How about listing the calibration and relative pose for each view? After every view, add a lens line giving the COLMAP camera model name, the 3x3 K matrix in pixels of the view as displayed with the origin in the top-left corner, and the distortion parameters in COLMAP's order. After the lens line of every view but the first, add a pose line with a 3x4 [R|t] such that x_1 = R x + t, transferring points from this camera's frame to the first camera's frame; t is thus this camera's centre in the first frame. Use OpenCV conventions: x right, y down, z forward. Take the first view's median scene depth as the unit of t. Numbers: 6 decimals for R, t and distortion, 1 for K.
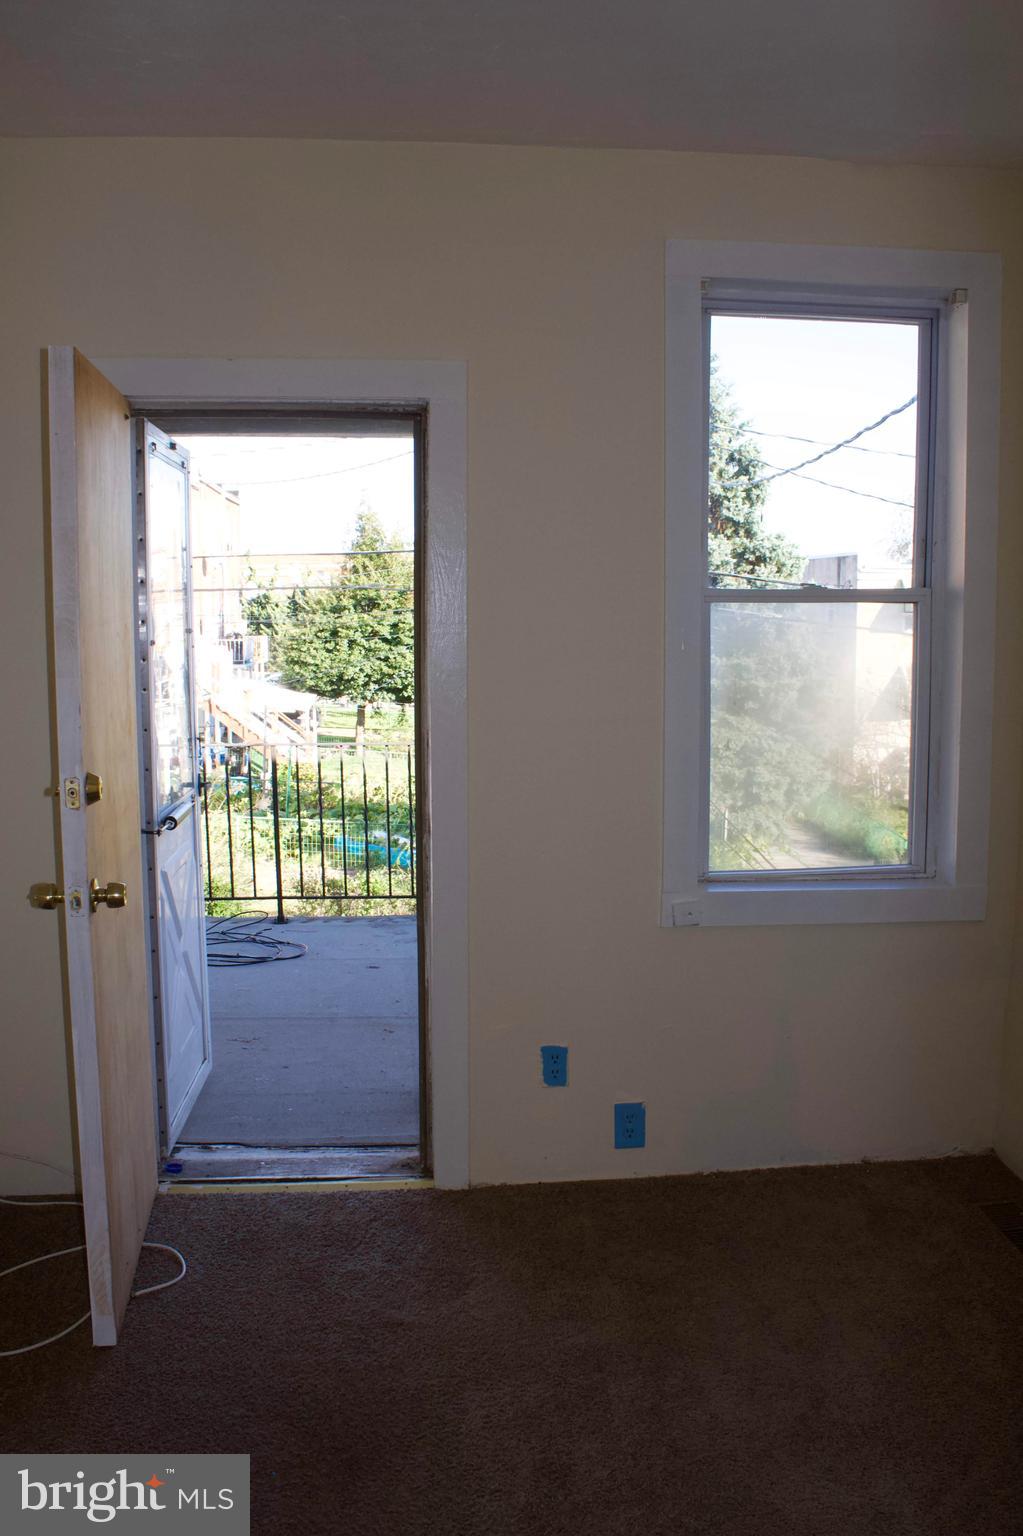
lens RADIAL K [[1279.2, 0, 550.2], [0, 1279.2, 756.8], [0, 0, 1]] dist [-0.156056, 0.118363]
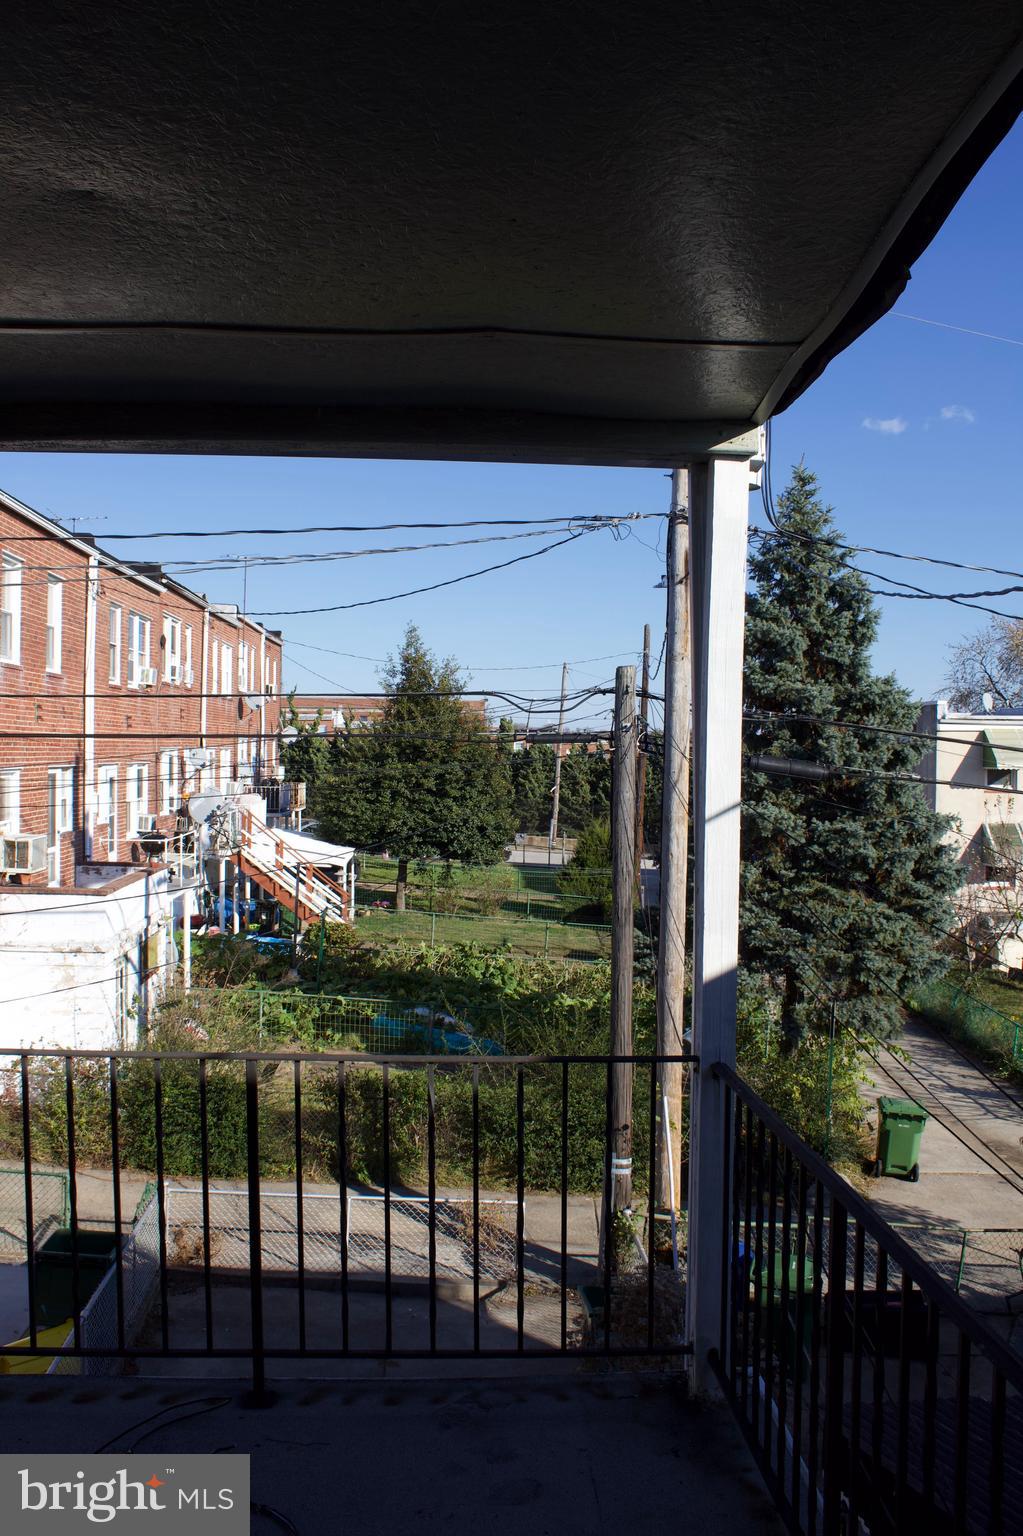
lens RADIAL K [[1279.2, 0, 505.7], [0, 1279.2, 776.0], [0, 0, 1]] dist [-0.156056, 0.118363]
pose [[0.997740, 0.011062, -0.066276, -0.022677], [-0.017600, 0.994942, -0.098894, -0.019482], [0.064847, 0.099837, 0.992888, 0.132517]]
